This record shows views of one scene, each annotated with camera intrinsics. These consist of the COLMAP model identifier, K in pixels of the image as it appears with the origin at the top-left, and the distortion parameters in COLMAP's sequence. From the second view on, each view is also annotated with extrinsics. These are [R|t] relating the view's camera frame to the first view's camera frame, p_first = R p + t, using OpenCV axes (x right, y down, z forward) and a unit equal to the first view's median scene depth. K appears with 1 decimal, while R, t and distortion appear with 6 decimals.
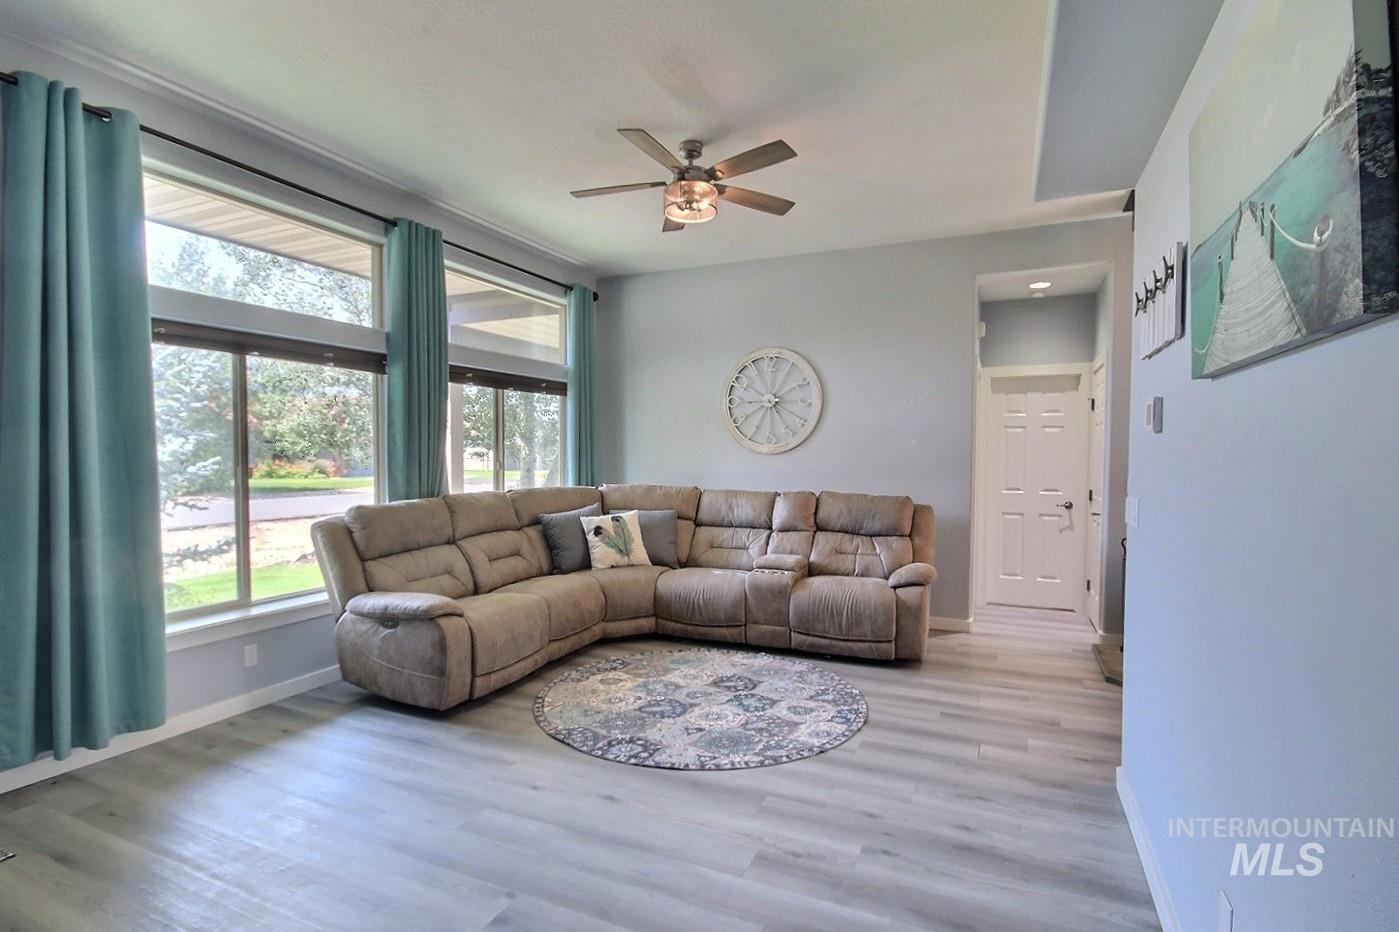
lens RADIAL K [[675.2, 0, 699.5], [0, 675.2, 466.0], [0, 0, 1]] dist [-0.001484, -0.000403]
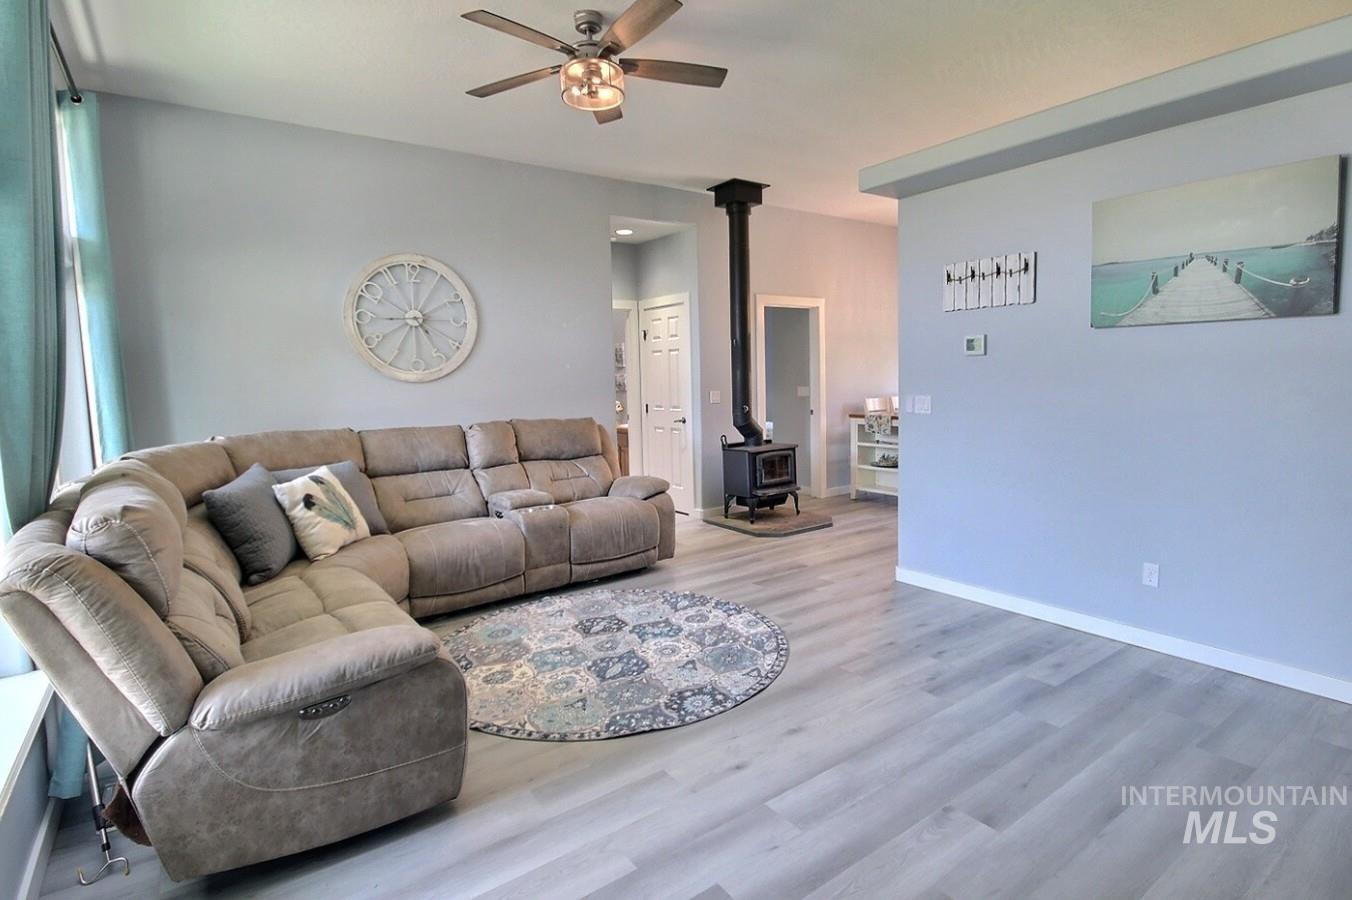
lens RADIAL K [[685.1, 0, 678.1], [0, 685.1, 423.1], [0, 0, 1]] dist [-0.002232, -0.001949]
pose [[0.503025, -0.076145, 0.860911, -0.688792], [0.041612, 0.997090, 0.063876, -0.011862], [-0.863269, 0.003693, 0.504730, 0.433426]]
